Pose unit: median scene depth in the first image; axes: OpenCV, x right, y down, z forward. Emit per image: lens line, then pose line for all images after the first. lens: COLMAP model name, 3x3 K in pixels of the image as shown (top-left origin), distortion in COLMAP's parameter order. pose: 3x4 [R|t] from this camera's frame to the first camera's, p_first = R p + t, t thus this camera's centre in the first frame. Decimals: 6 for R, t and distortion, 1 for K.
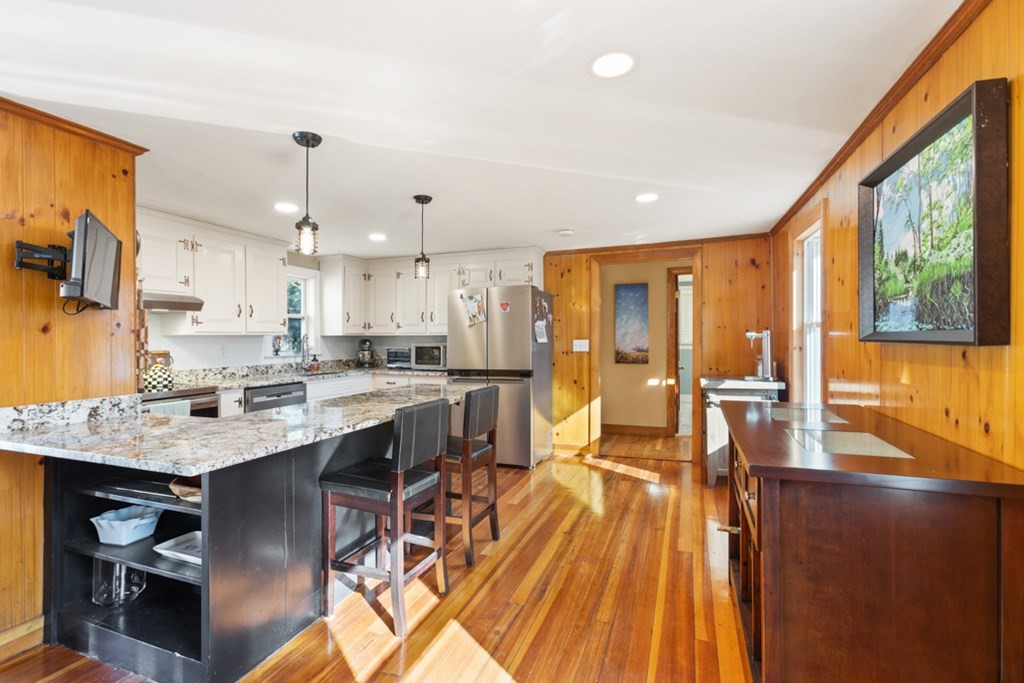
lens RADIAL K [[465.0, 0, 508.5], [0, 465.0, 341.9], [0, 0, 1]] dist [0.001739, 0.002156]
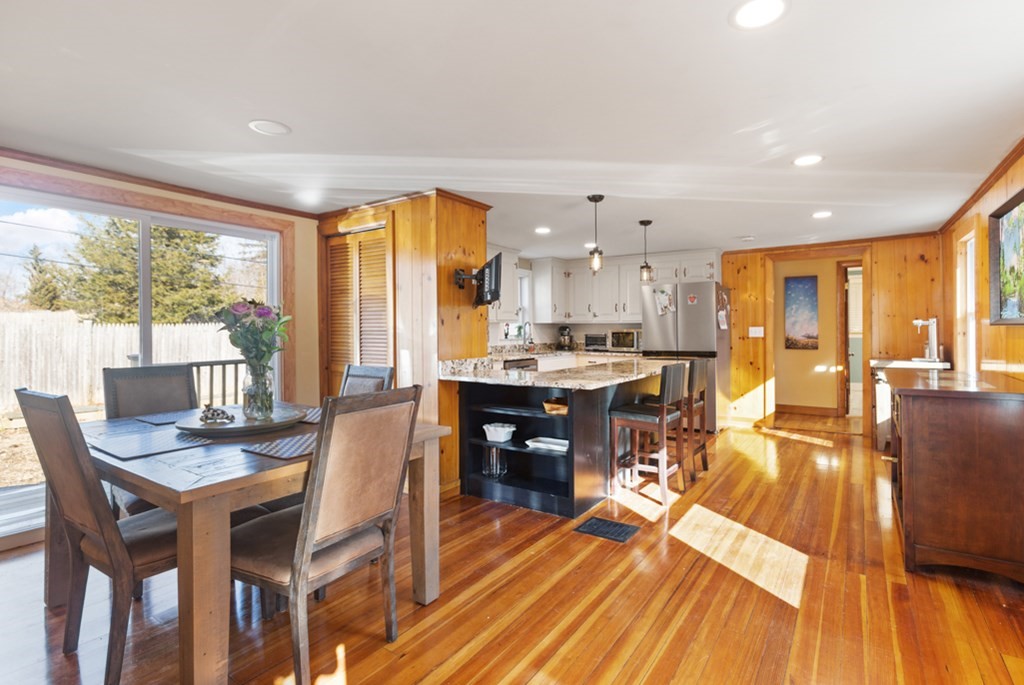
lens RADIAL K [[465.0, 0, 572.1], [0, 465.0, 324.9], [0, 0, 1]] dist [0.001739, 0.002156]
pose [[0.983348, 0.001886, -0.181722, -0.114876], [-0.004314, 0.999907, -0.012969, 0.009921], [0.181681, 0.013537, 0.983264, -0.296987]]
